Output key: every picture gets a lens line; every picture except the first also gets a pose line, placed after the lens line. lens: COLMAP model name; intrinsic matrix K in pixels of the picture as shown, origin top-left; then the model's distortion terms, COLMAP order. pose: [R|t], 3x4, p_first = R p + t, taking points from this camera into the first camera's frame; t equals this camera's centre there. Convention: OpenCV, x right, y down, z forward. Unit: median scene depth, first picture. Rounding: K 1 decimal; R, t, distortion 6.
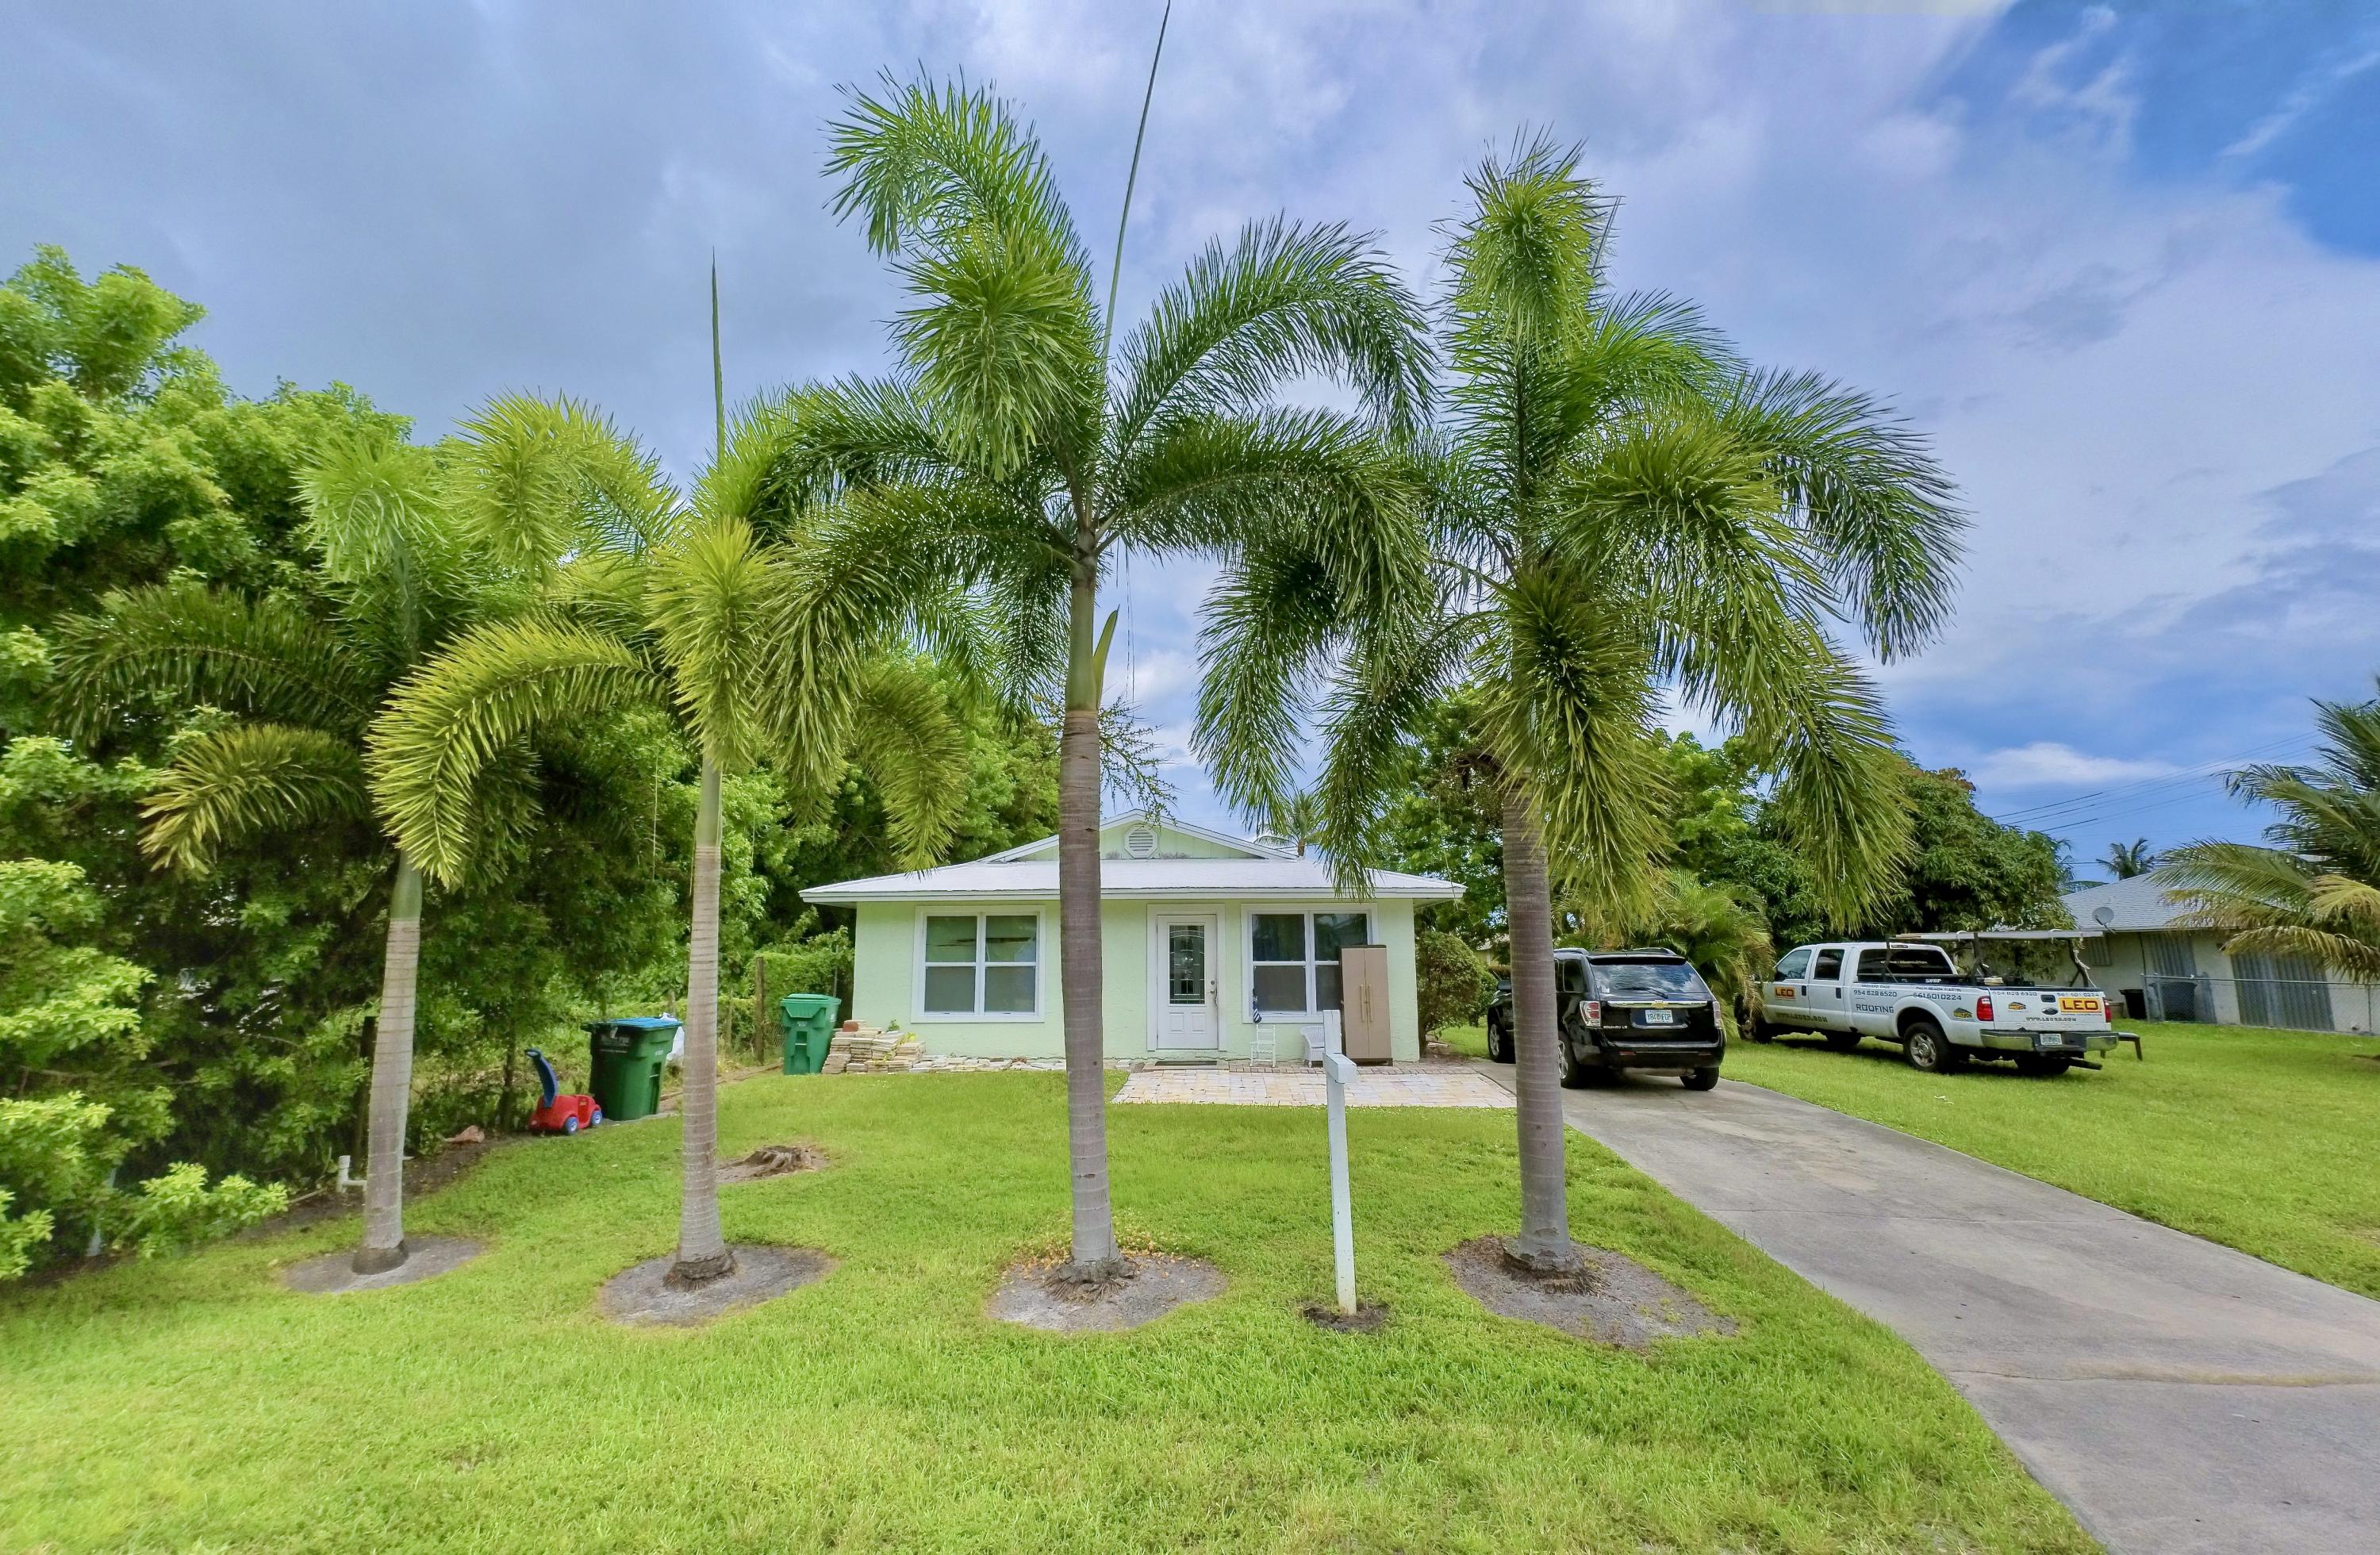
lens RADIAL K [[971.0, 0, 1176.8], [0, 971.0, 806.4], [0, 0, 1]] dist [-0.007816, -0.001472]
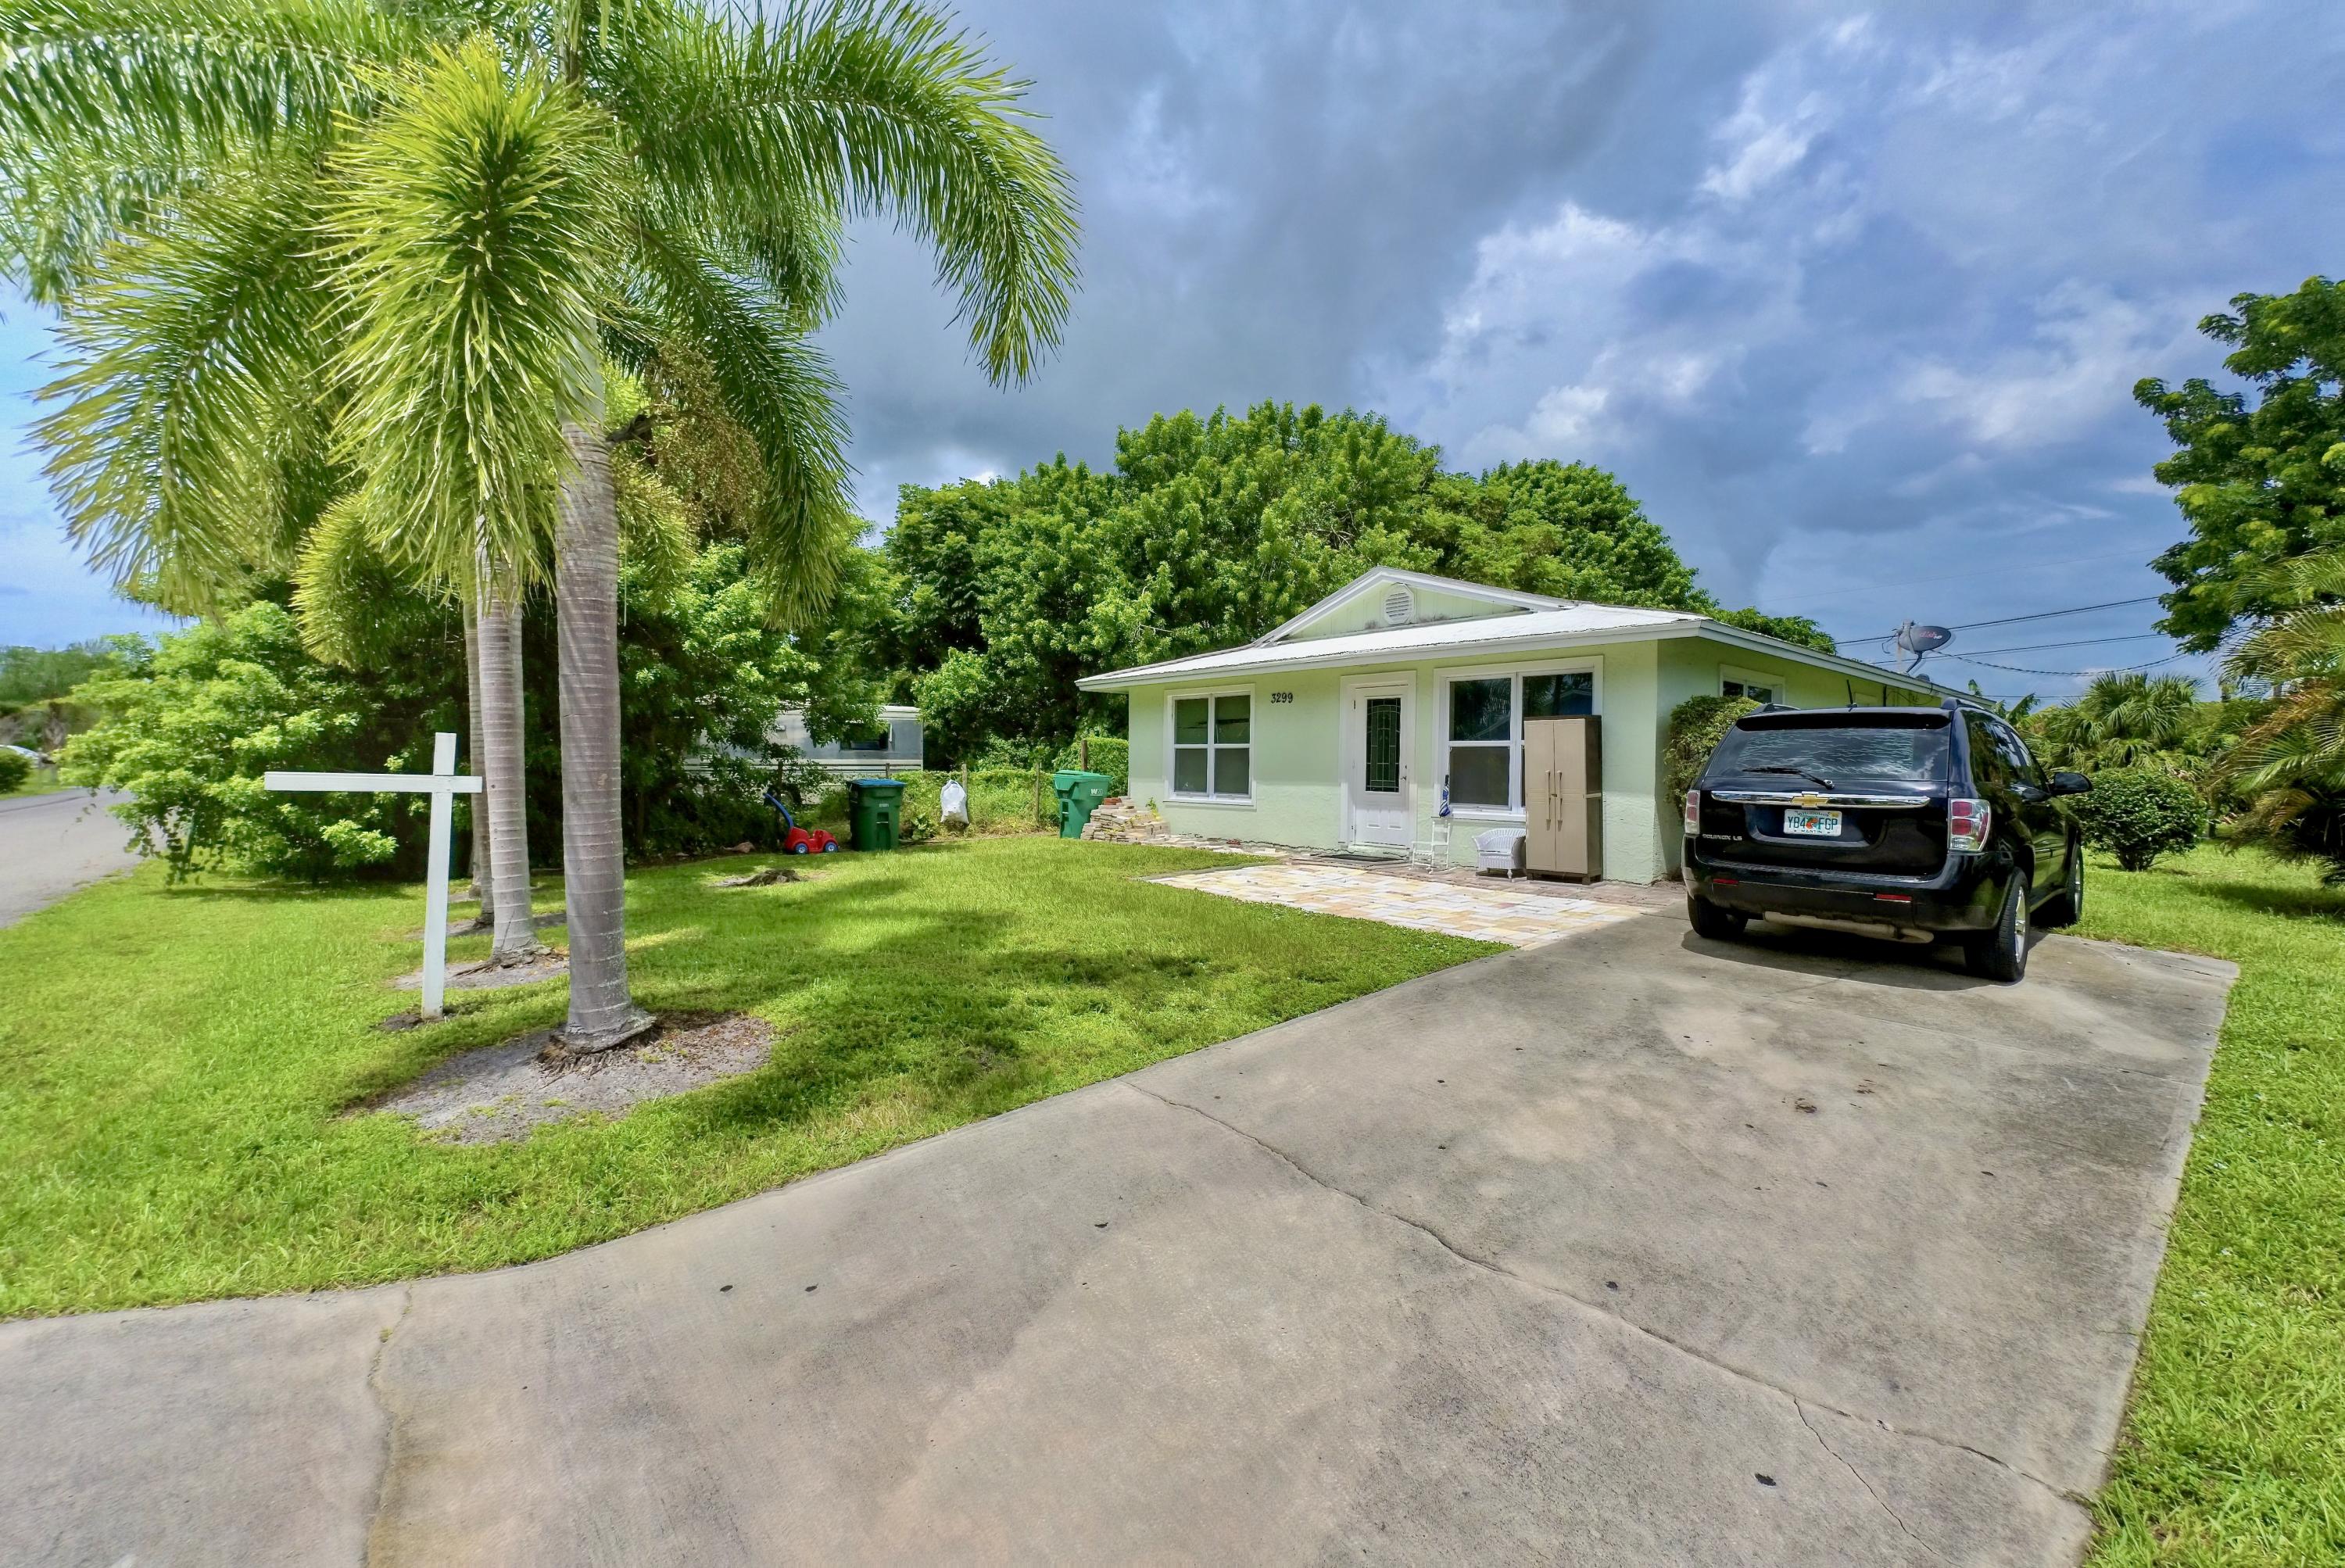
lens RADIAL K [[952.1, 0, 1161.5], [0, 952.1, 794.4], [0, 0, 1]] dist [-0.004525, 0.001709]
pose [[0.685157, 0.035568, -0.727527, 0.495578], [0.094247, 0.986082, 0.136967, 0.076610], [0.722272, -0.162411, 0.672269, 0.315061]]
